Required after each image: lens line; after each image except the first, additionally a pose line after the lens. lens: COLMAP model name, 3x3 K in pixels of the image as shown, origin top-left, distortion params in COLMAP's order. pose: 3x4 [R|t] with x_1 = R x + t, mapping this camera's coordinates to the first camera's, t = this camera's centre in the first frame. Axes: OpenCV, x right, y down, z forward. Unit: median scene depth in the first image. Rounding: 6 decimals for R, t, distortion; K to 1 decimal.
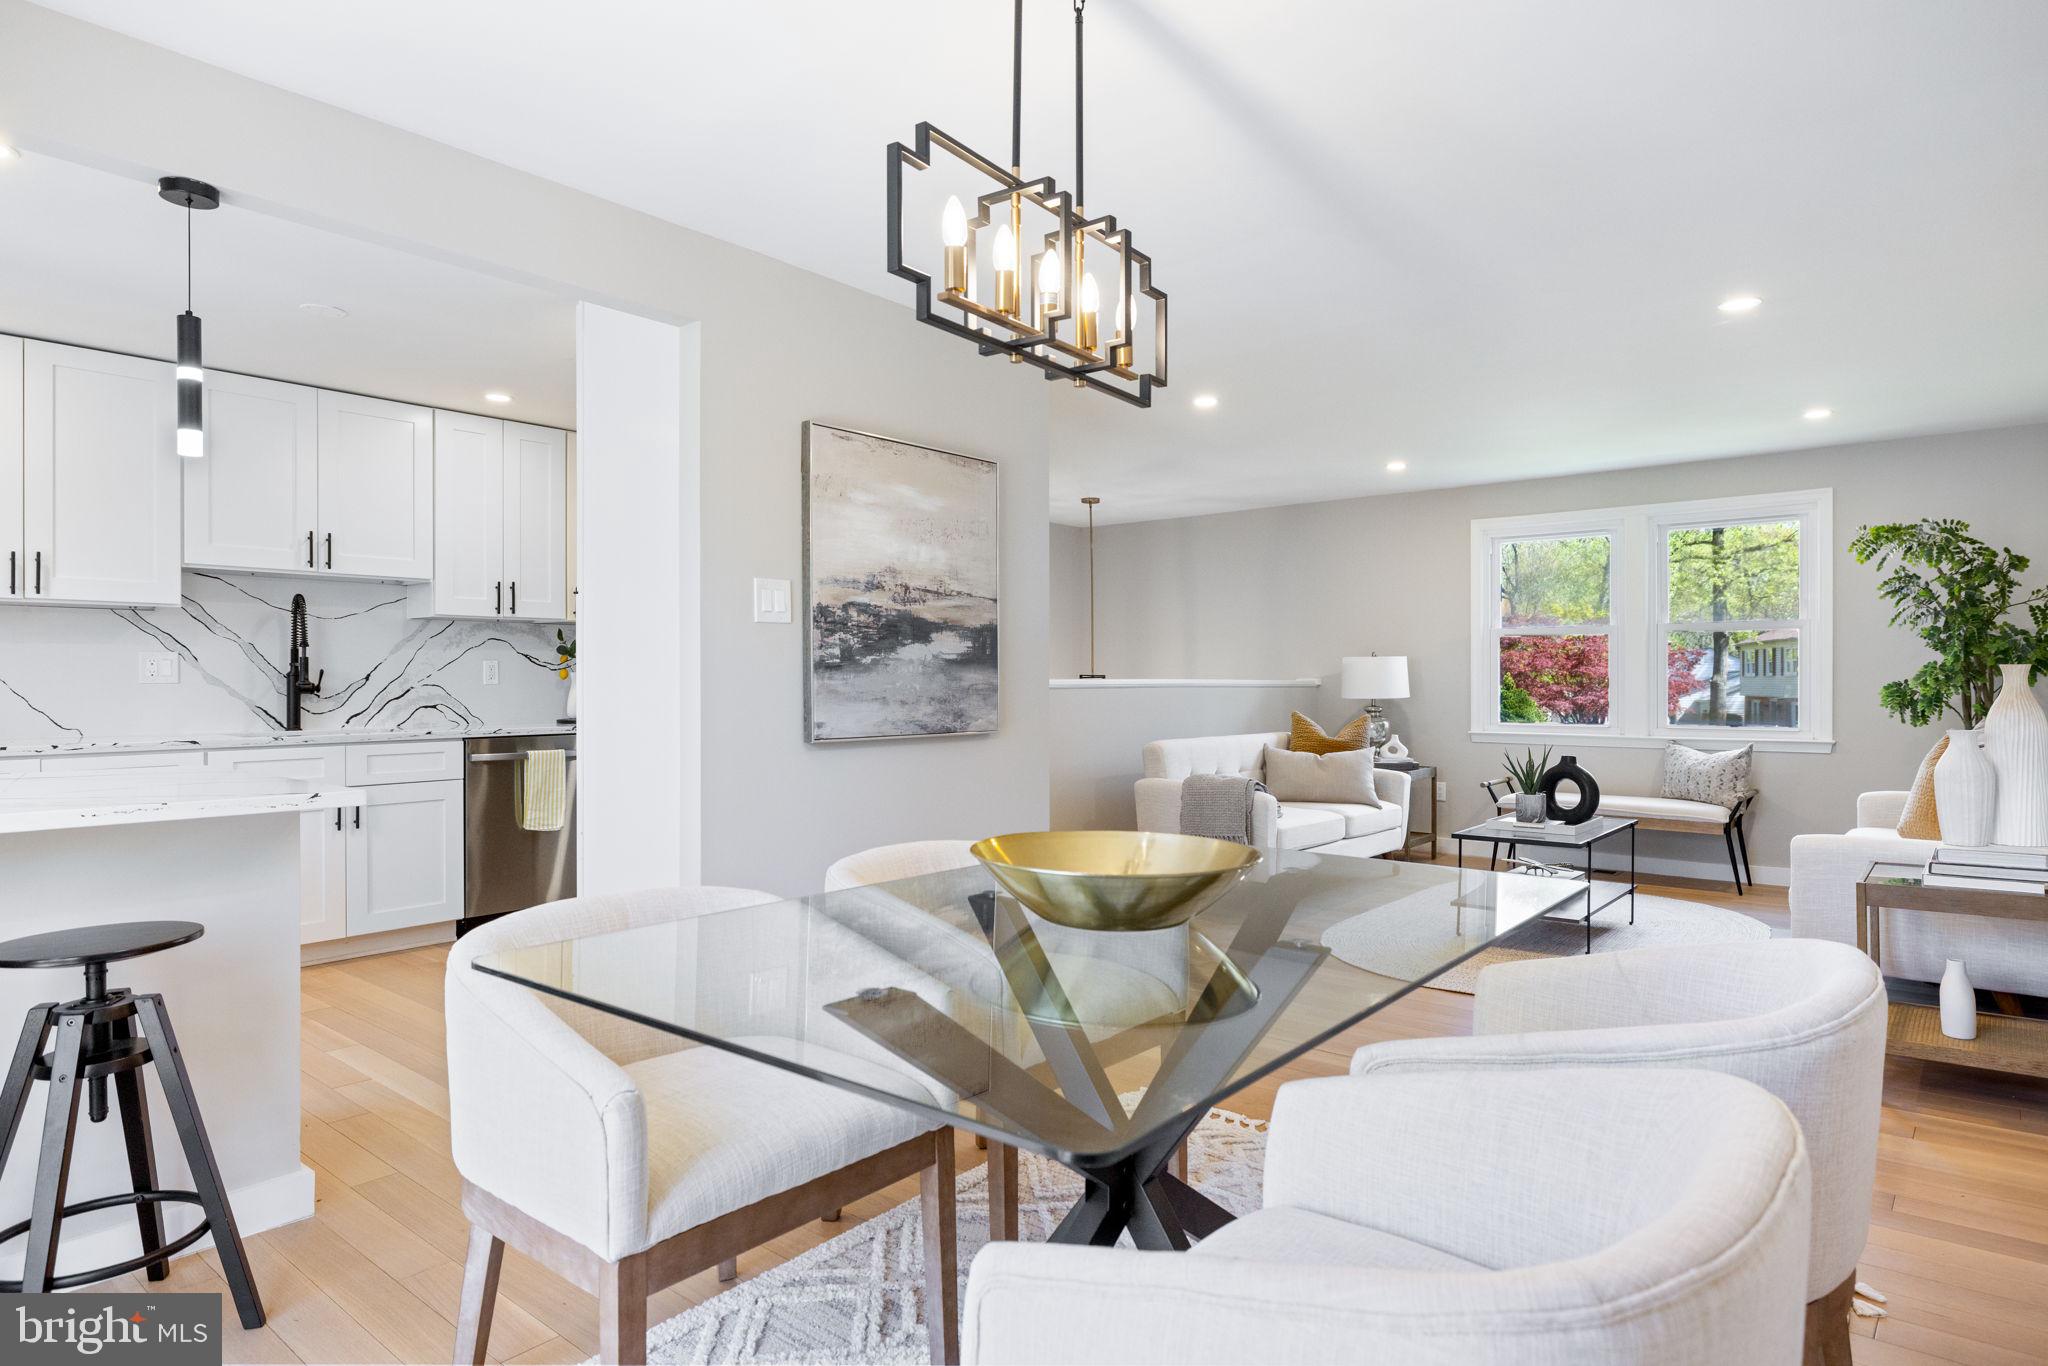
lens RADIAL K [[1168.9, 0, 1024.0], [0, 1168.9, 683.0], [0, 0, 1]] dist [0.000297, -0.000755]
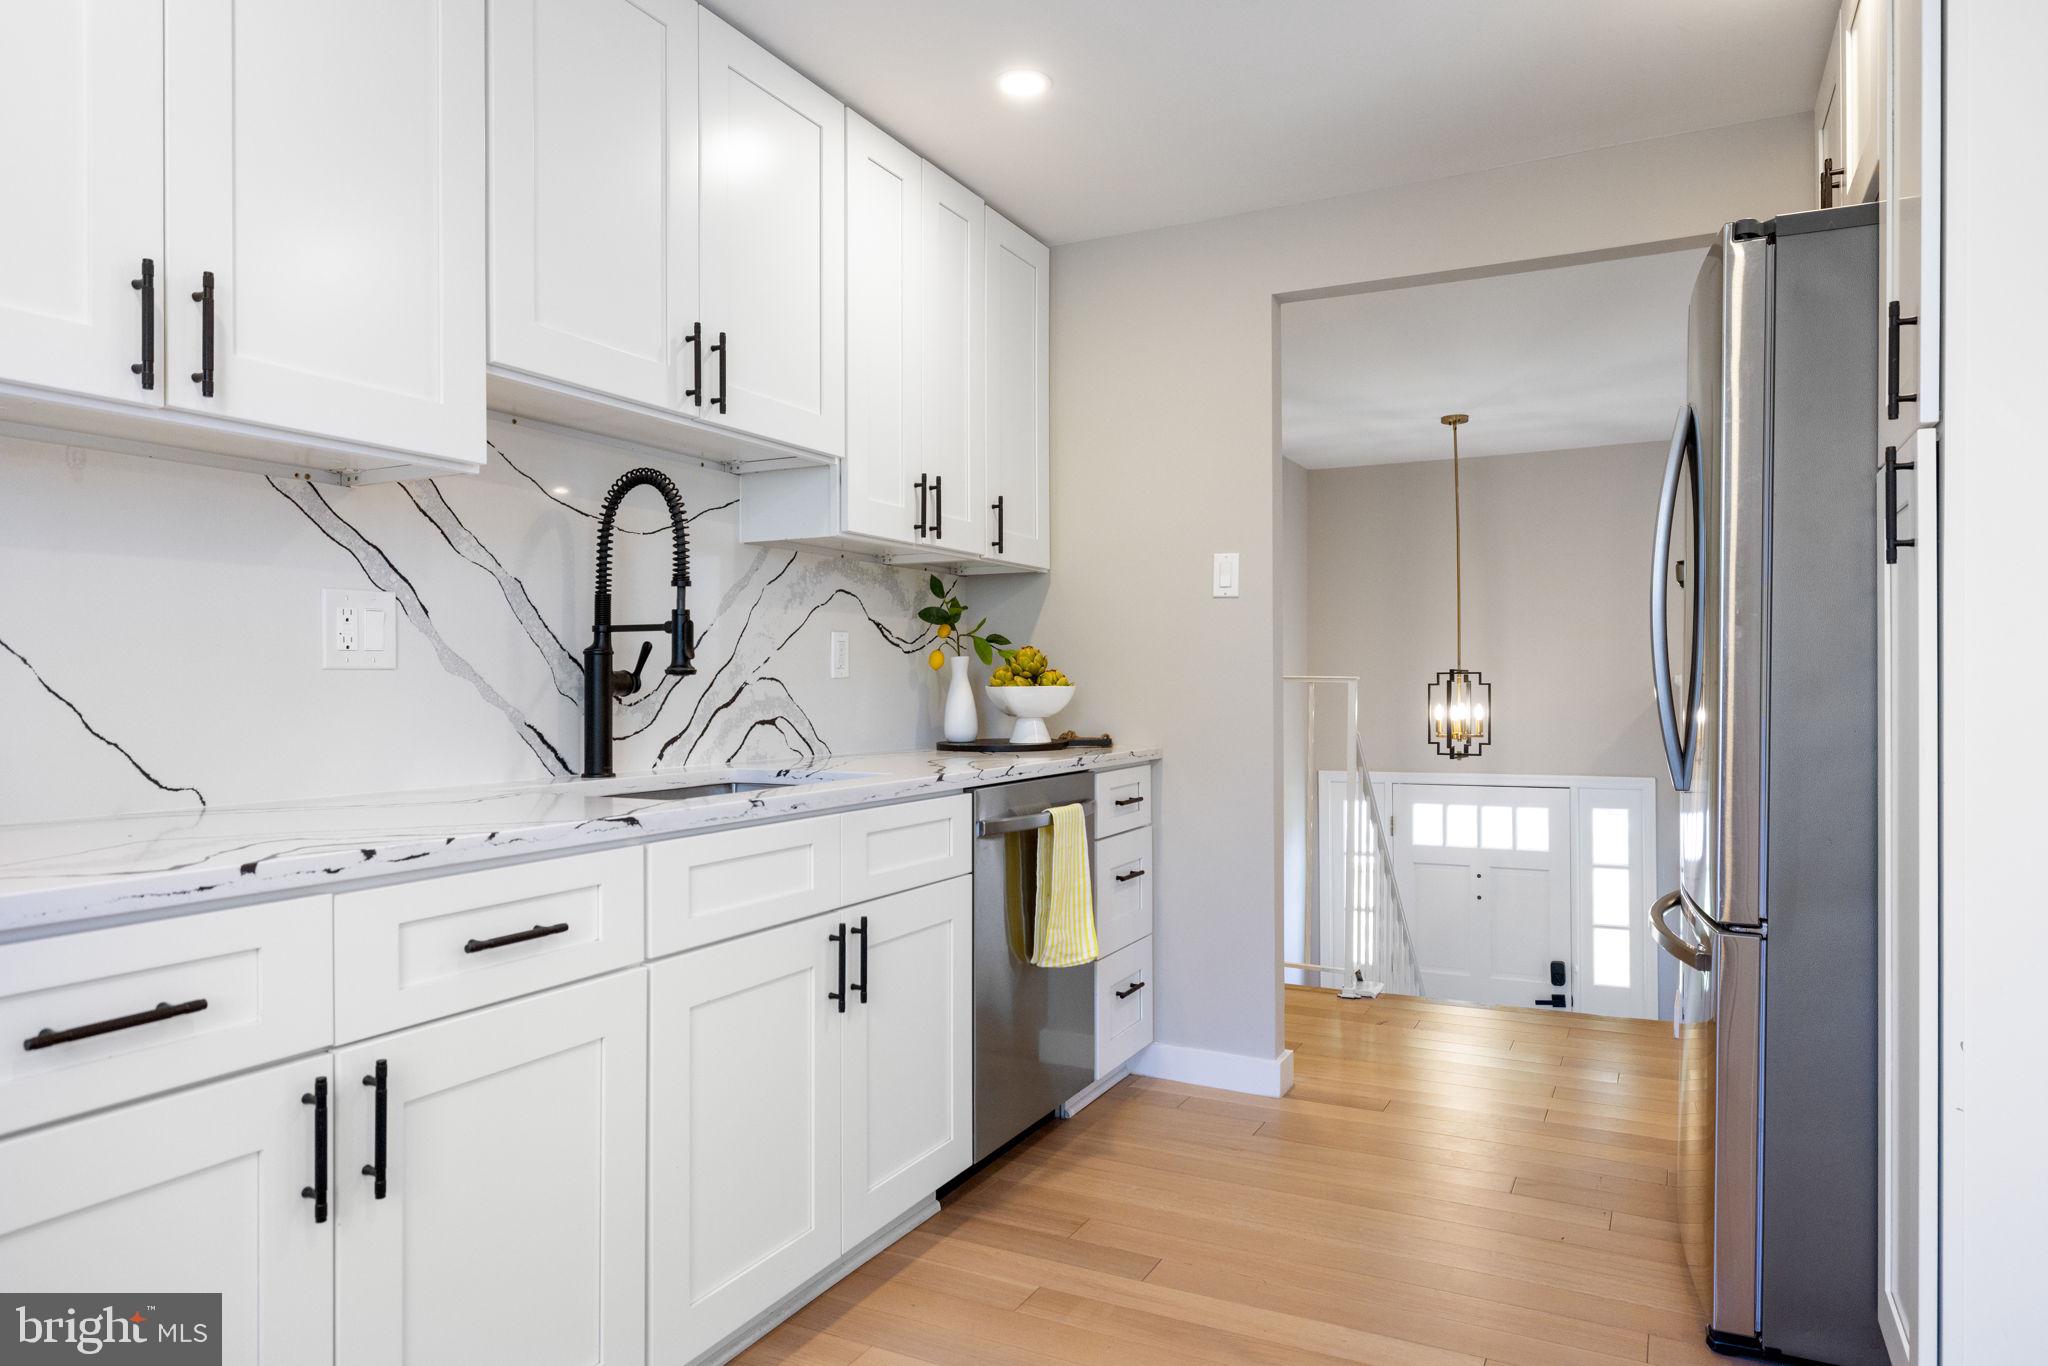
lens RADIAL K [[1291.3, 0, 1024.0], [0, 1291.3, 683.0], [0, 0, 1]] dist [0.000912, 0.000059]
pose [[0.974353, -0.000744, 0.225025, -0.517339], [0.002274, 0.999976, -0.006541, 0.007334], [-0.225015, 0.006885, 0.974331, 0.431773]]
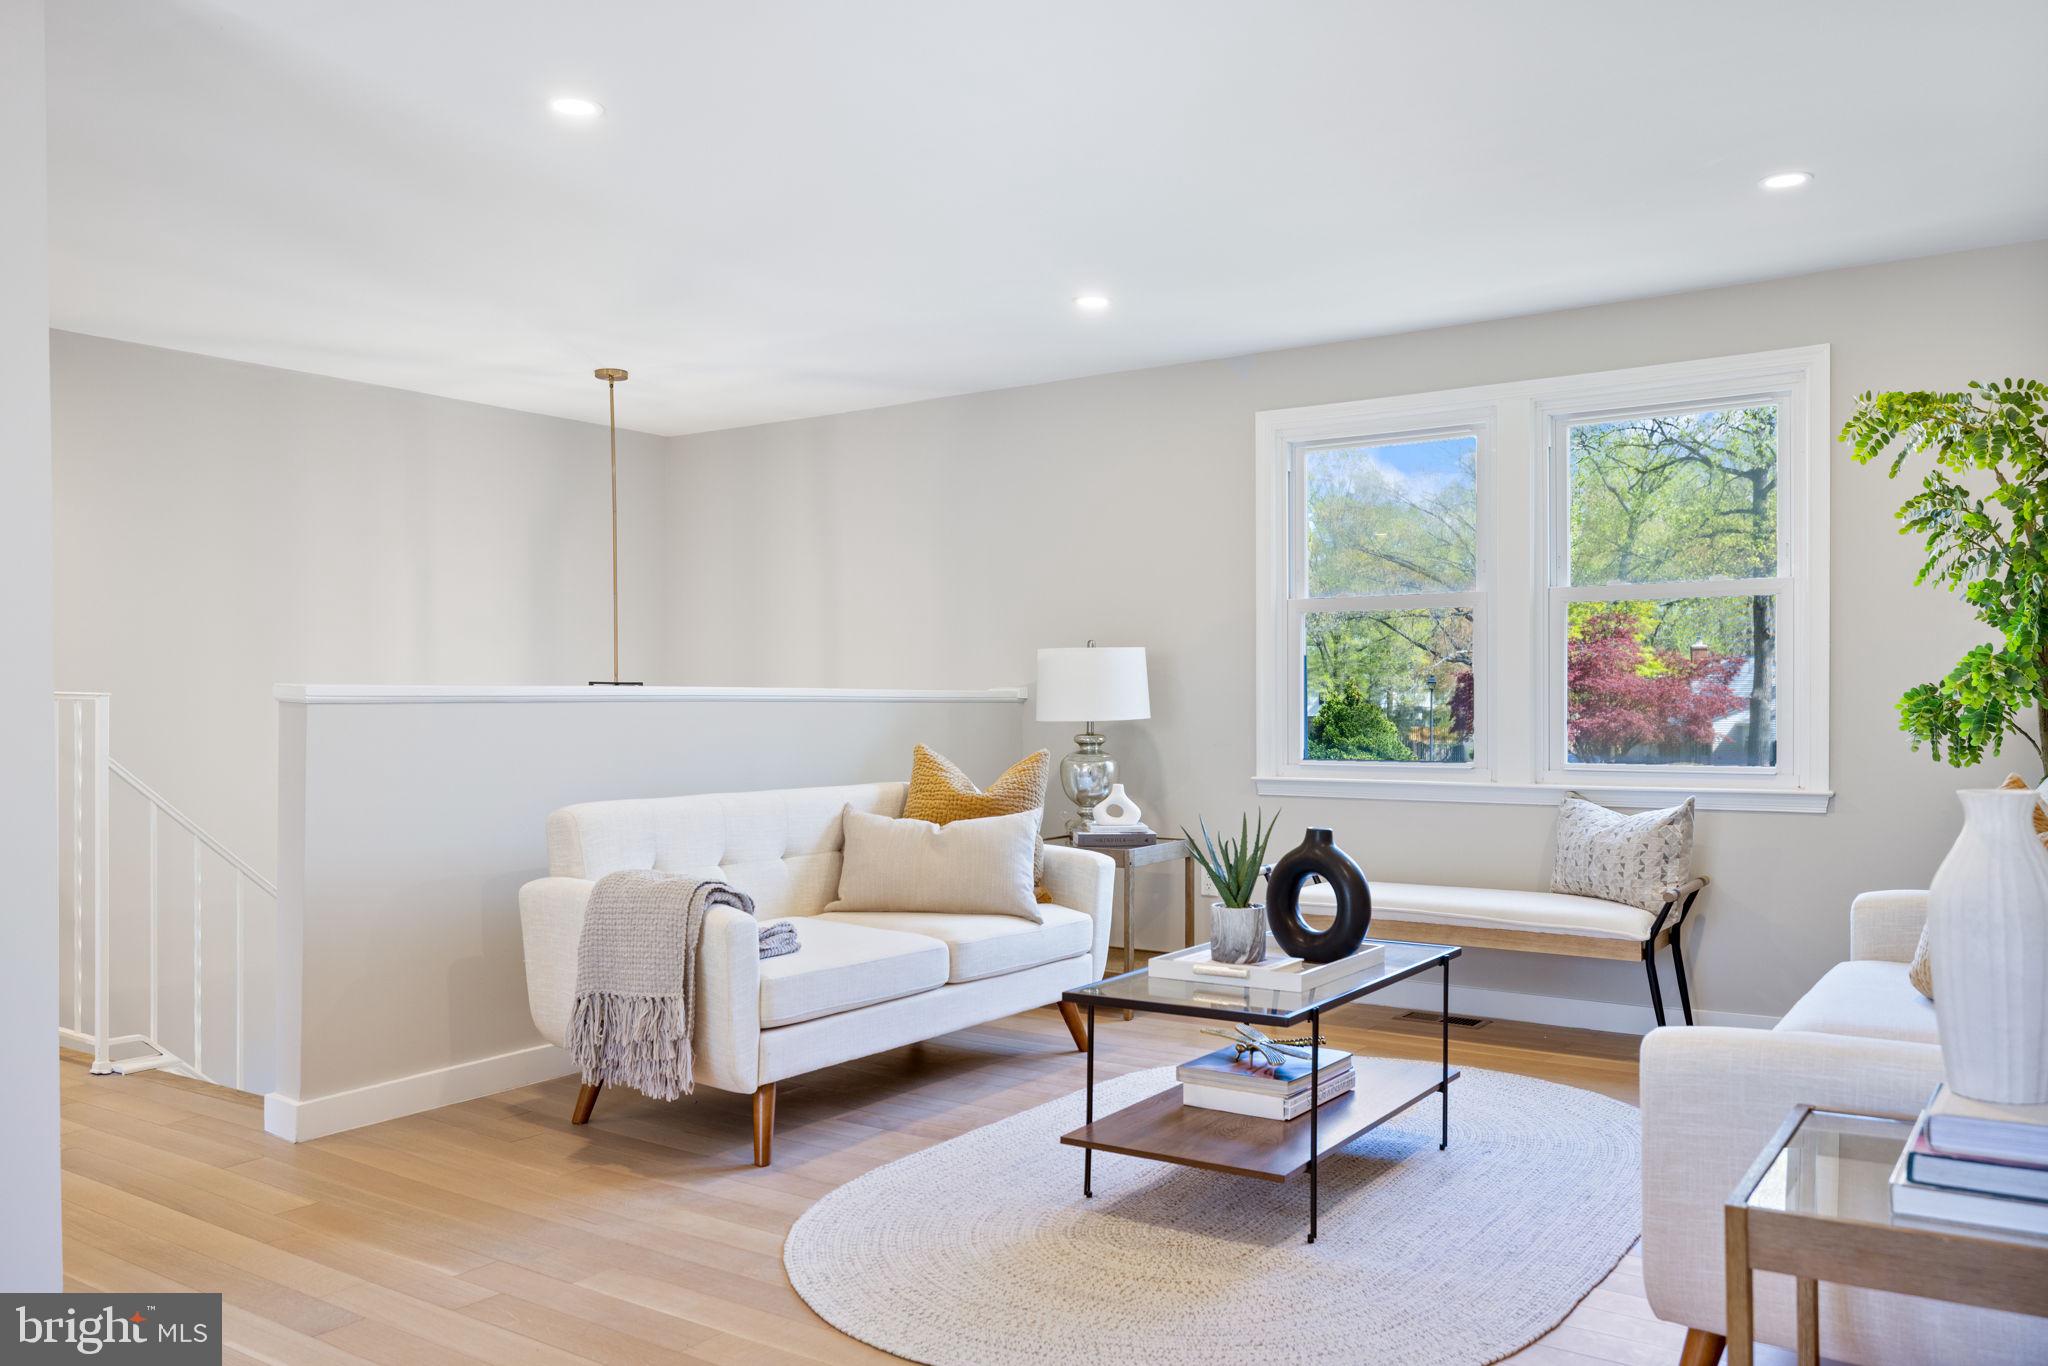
lens RADIAL K [[1576.3, 0, 1024.6], [0, 1576.3, 721.1], [0, 0, 1]] dist [0.003477, 0.000503]
pose [[0.995831, -0.004425, 0.091109, 0.262308], [0.003461, 0.999936, 0.010738, 0.006597], [-0.091151, -0.010378, 0.995783, 0.307419]]
